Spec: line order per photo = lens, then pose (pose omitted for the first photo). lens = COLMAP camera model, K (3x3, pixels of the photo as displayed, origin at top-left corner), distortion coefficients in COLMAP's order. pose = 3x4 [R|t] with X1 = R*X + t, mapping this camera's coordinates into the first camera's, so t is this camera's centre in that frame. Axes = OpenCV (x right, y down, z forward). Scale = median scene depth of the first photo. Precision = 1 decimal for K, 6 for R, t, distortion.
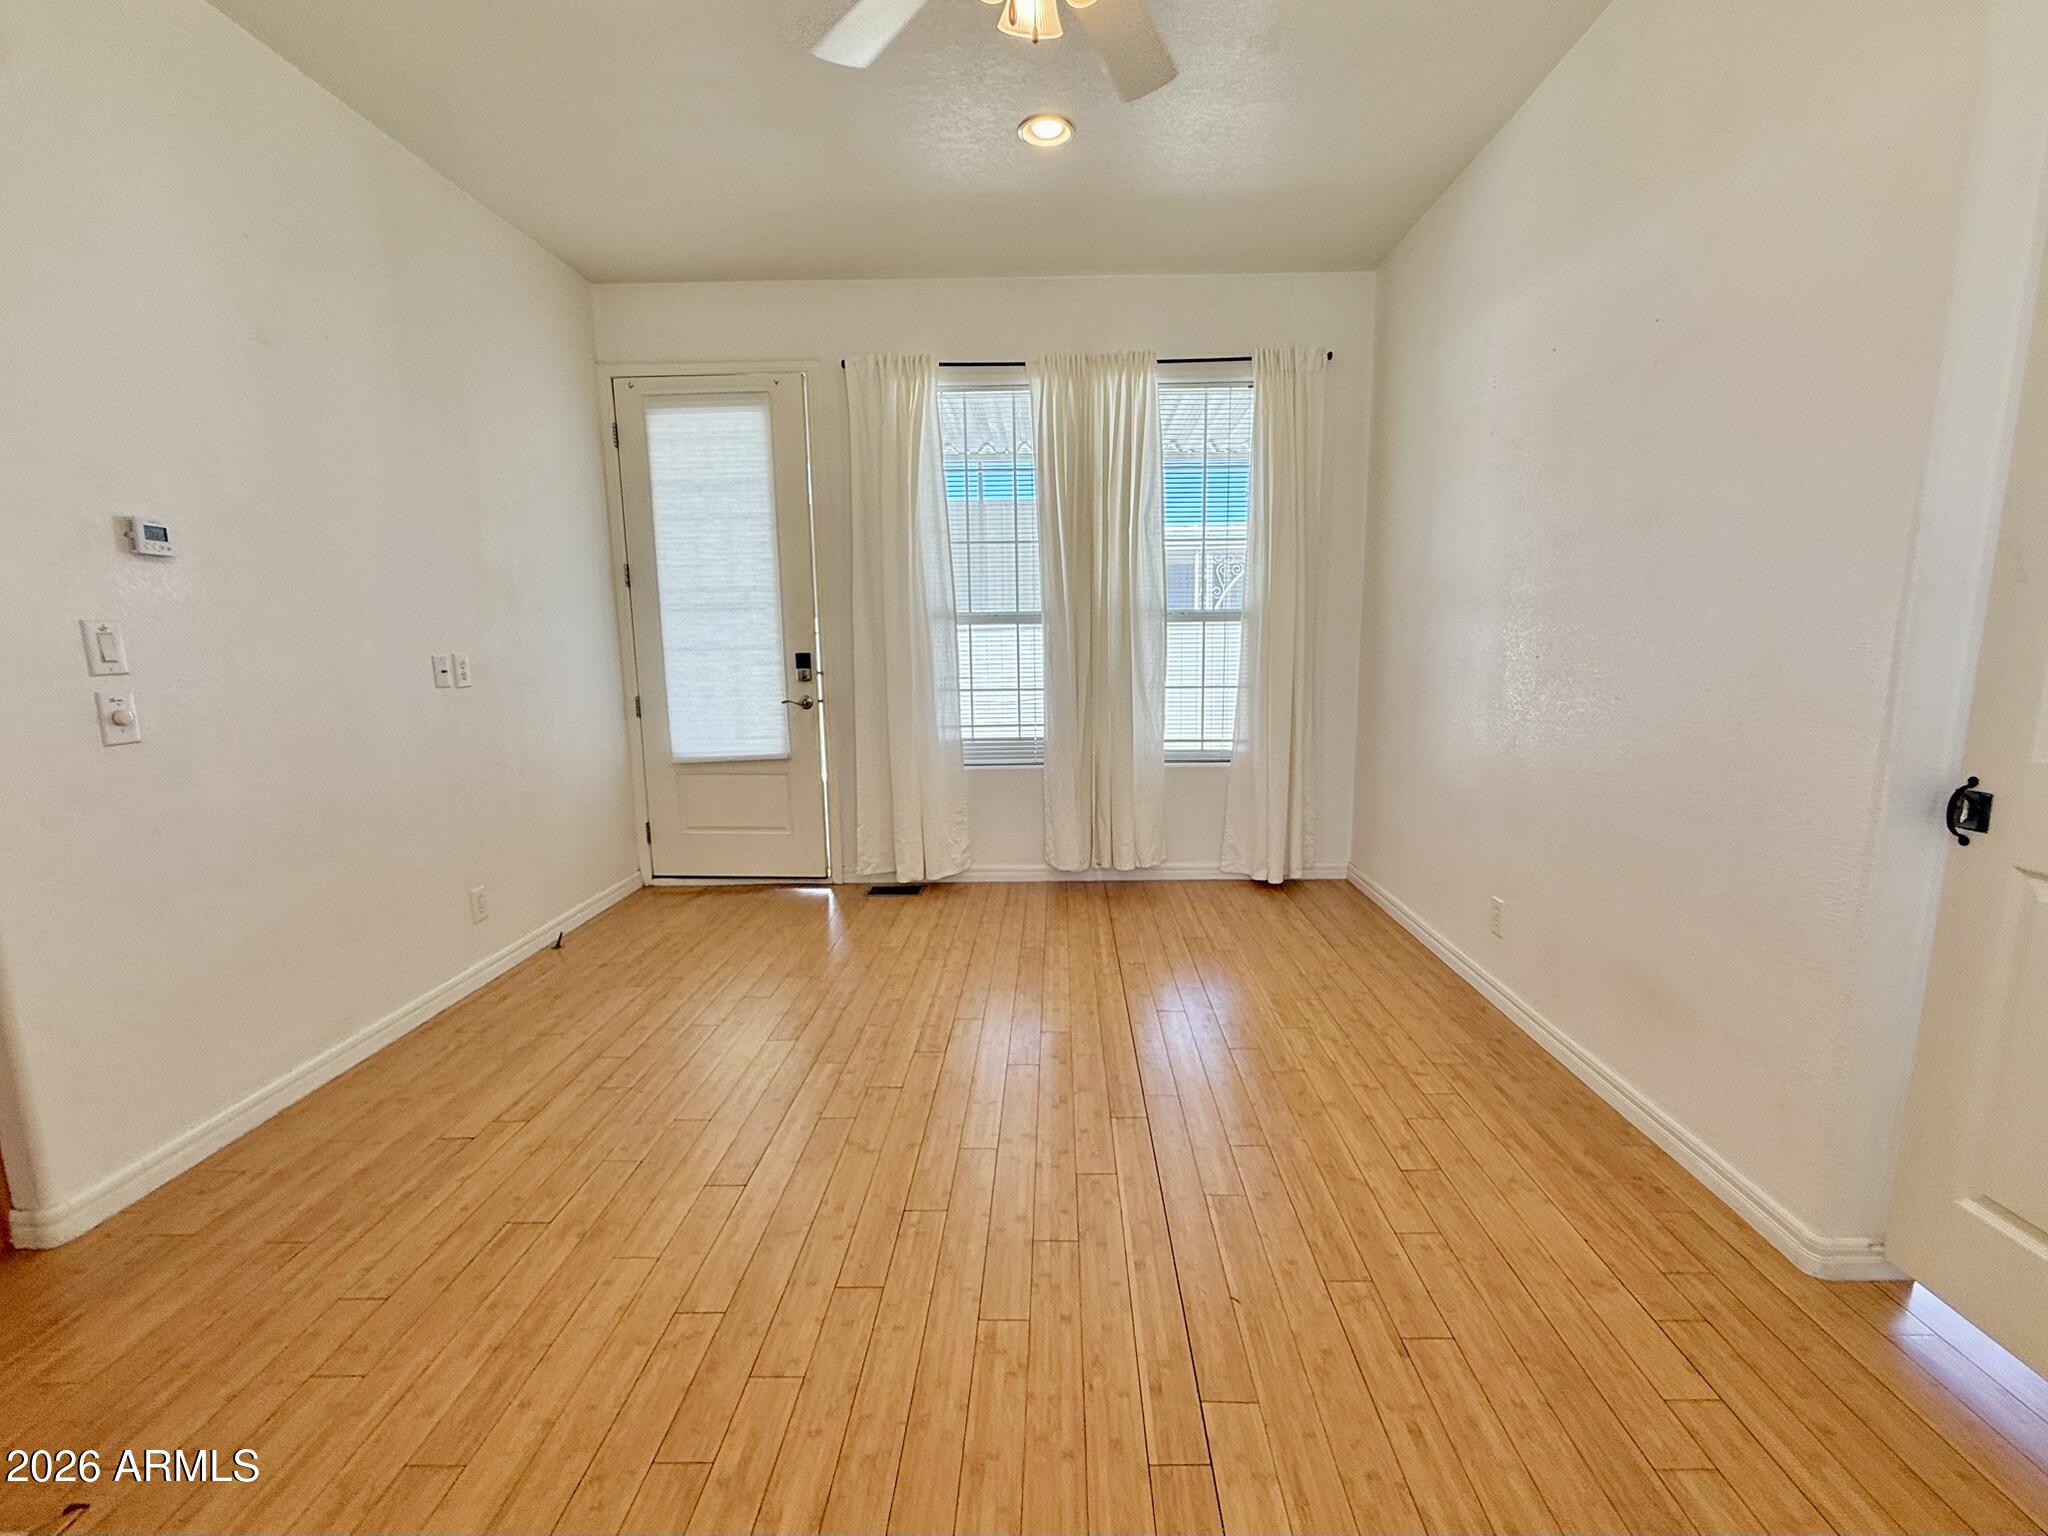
lens RADIAL K [[870.2, 0, 1047.6], [0, 870.2, 764.6], [0, 0, 1]] dist [-0.000055, 0.000047]
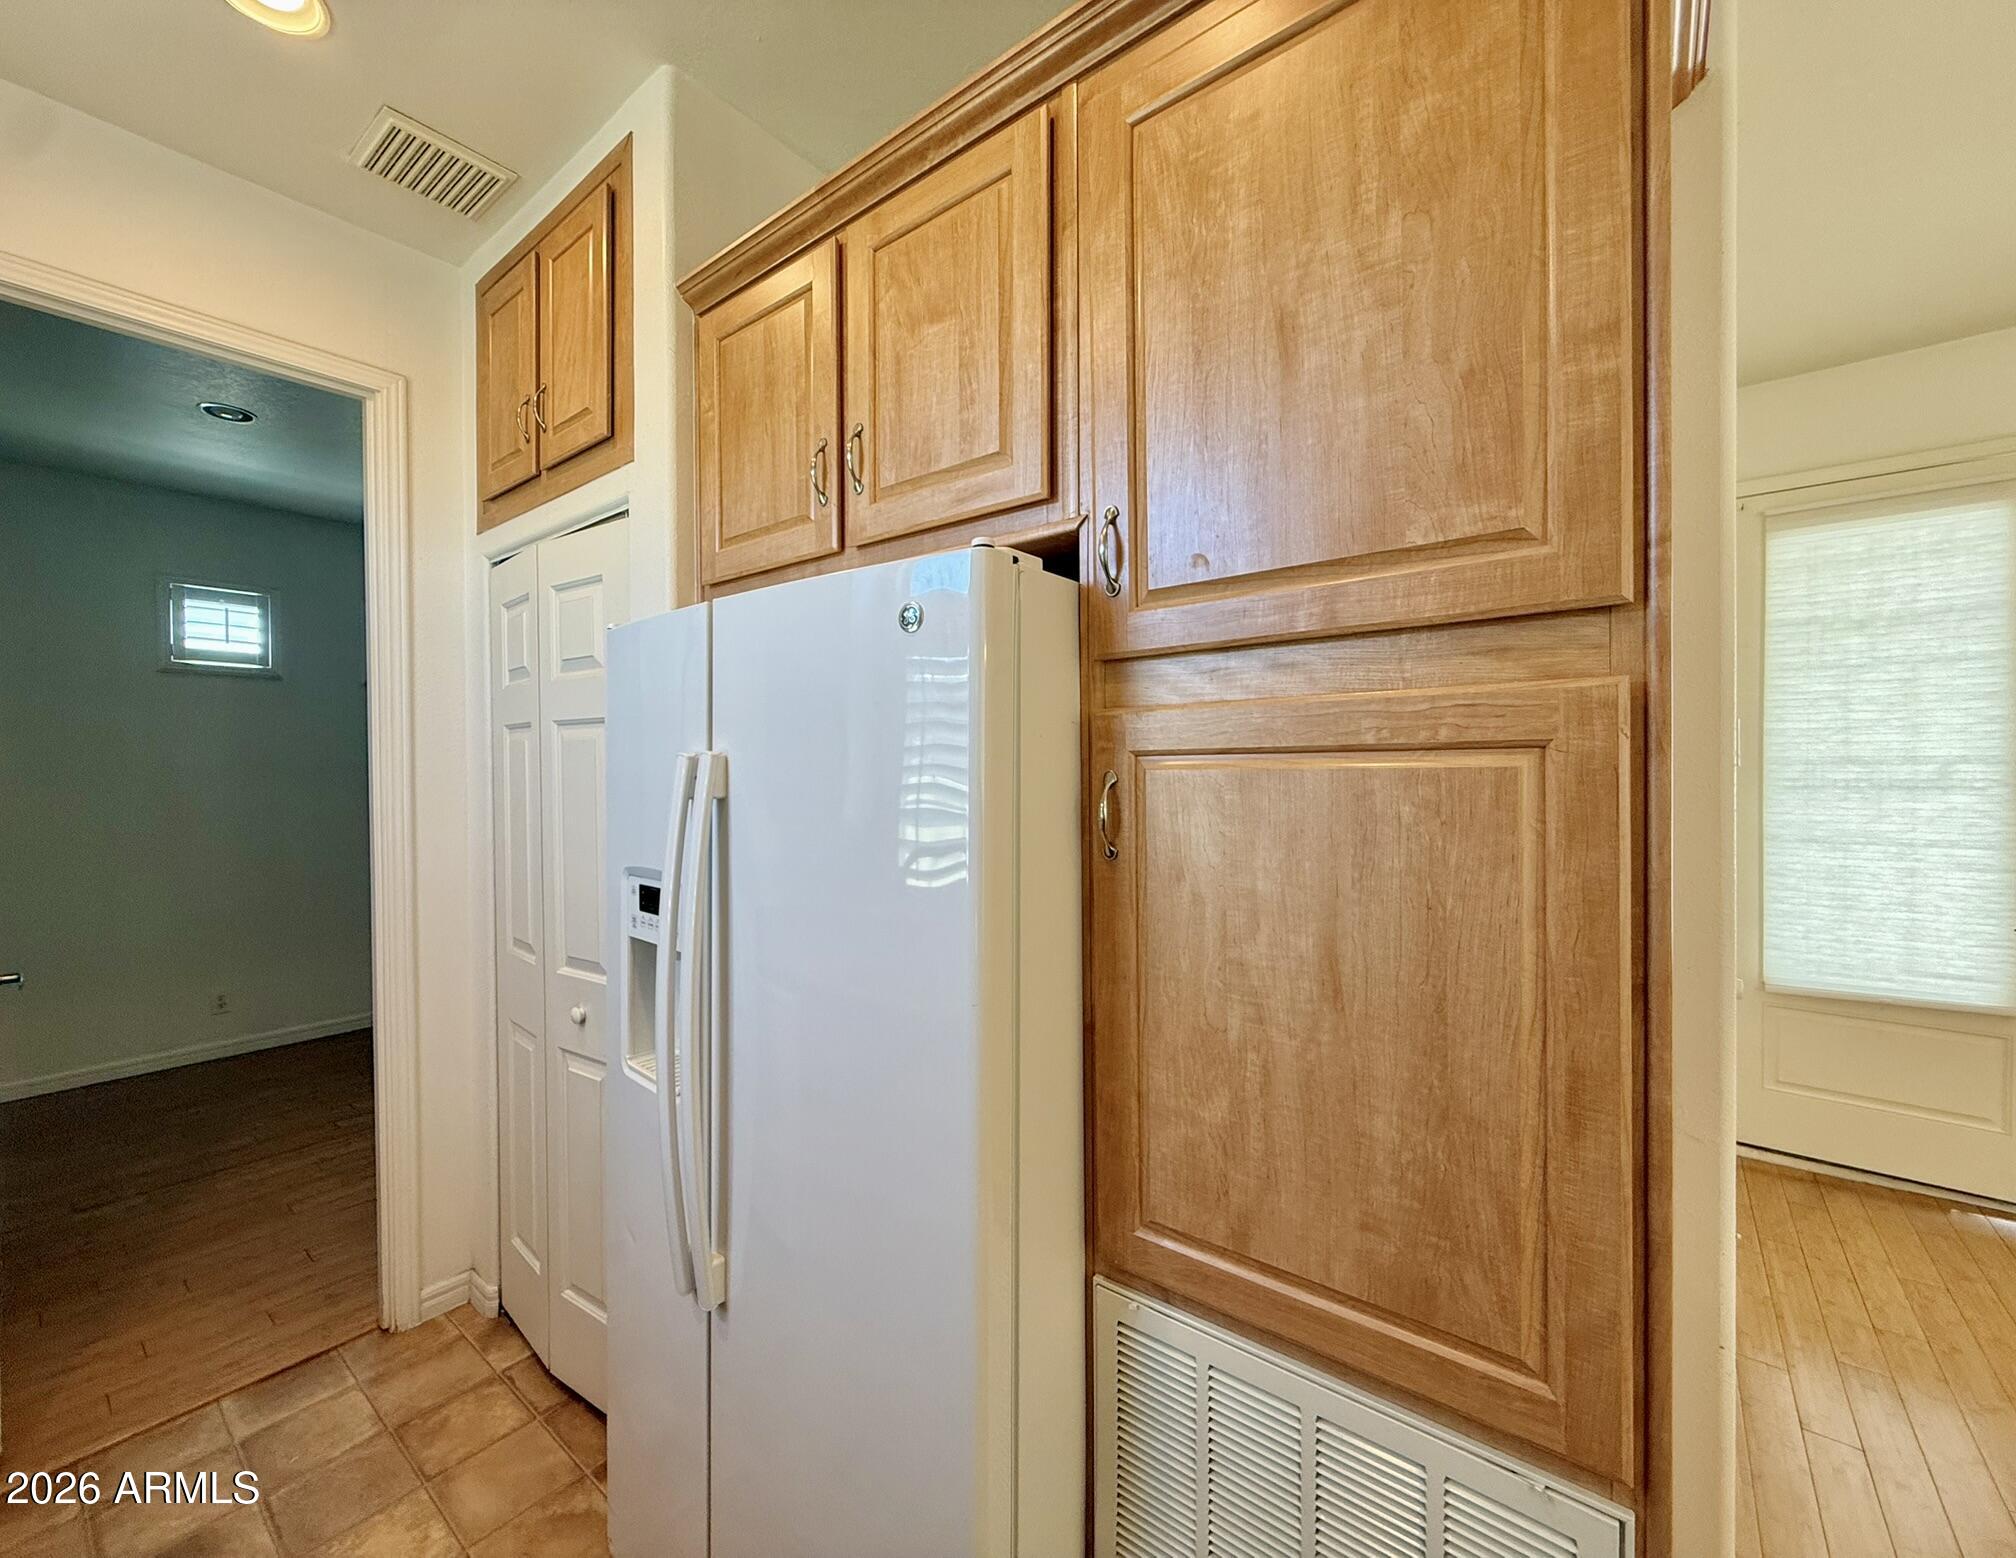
lens RADIAL K [[852.4, 0, 1001.7], [0, 852.4, 782.8], [0, 0, 1]] dist [0.000930, 0.000089]
pose [[0.780944, 0.017848, -0.624347, -0.515695], [-0.099454, 0.990392, -0.096086, -0.045063], [0.616633, 0.137132, 0.775215, 0.015244]]
